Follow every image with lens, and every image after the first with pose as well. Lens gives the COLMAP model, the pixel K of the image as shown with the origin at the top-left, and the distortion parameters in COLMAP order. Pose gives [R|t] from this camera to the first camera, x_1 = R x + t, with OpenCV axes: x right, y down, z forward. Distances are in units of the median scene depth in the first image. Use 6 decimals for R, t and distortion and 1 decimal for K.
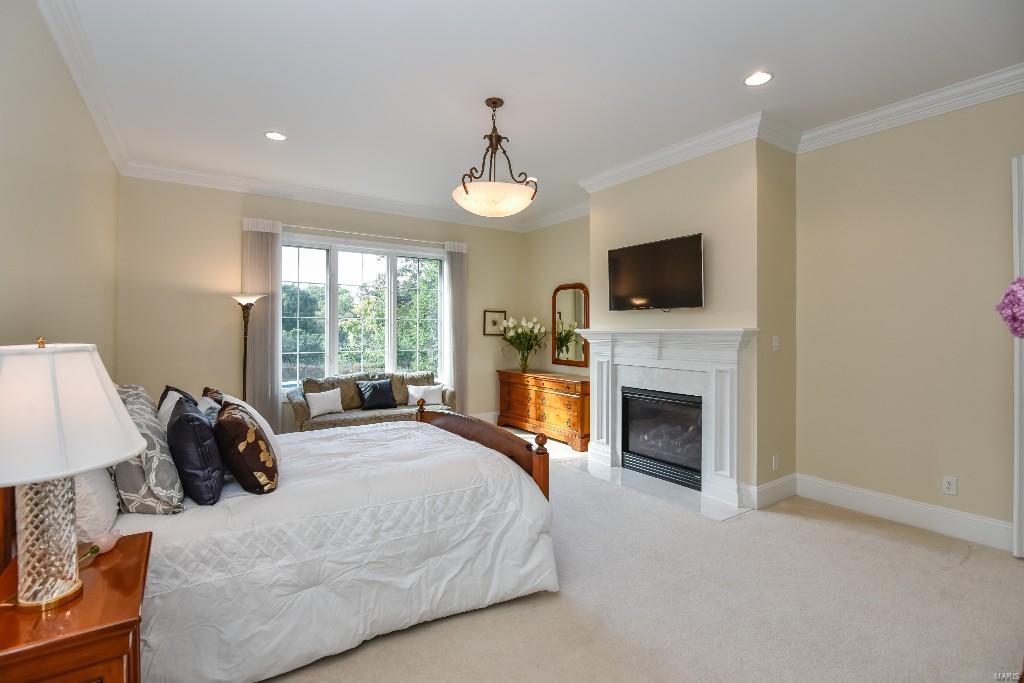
lens RADIAL K [[478.0, 0, 504.3], [0, 478.0, 337.8], [0, 0, 1]] dist [-0.019248, 0.000015]
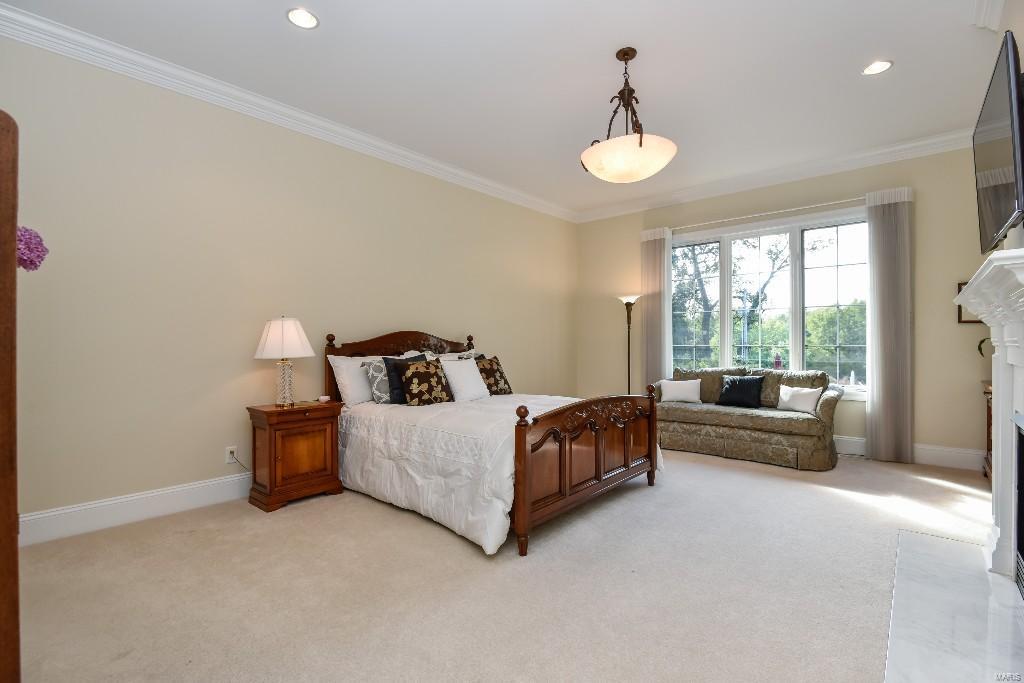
lens RADIAL K [[462.1, 0, 499.4], [0, 462.1, 347.8], [0, 0, 1]] dist [-0.019975, -0.000281]
pose [[0.239470, 0.007832, -0.970872, 0.500194], [-0.009561, 0.999938, 0.005709, 0.038395], [0.970857, 0.007915, 0.239530, 0.367819]]
